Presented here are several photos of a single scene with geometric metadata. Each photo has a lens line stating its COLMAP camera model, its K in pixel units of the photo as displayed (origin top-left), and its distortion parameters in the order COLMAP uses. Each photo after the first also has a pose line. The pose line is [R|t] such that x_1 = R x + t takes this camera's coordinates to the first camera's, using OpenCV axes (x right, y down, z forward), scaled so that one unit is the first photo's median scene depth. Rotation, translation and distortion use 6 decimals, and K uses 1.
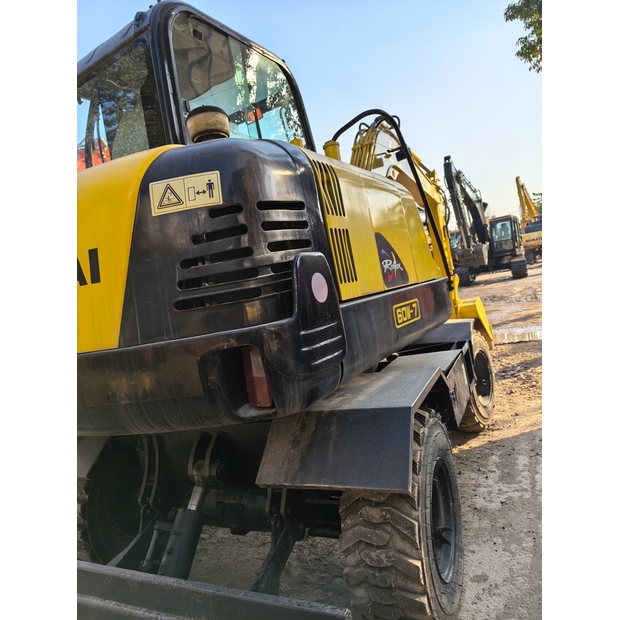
lens RADIAL K [[433.3, 0, 318.9], [0, 433.3, 309.1], [0, 0, 1]] dist [0.082894, -0.104037]
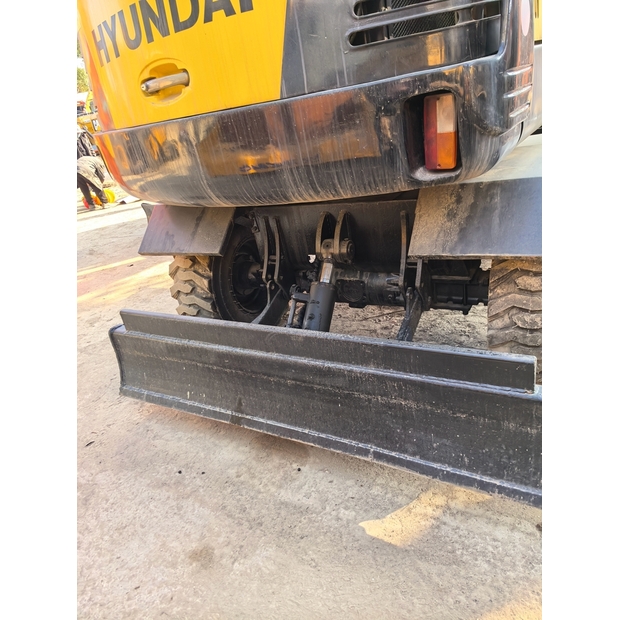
lens RADIAL K [[433.3, 0, 318.9], [0, 433.3, 309.1], [0, 0, 1]] dist [0.082894, -0.104037]
pose [[0.998395, 0.015277, -0.054541, -0.289128], [0.008892, 0.908727, 0.417297, 0.092516], [0.055938, -0.417112, 0.907132, 0.035451]]
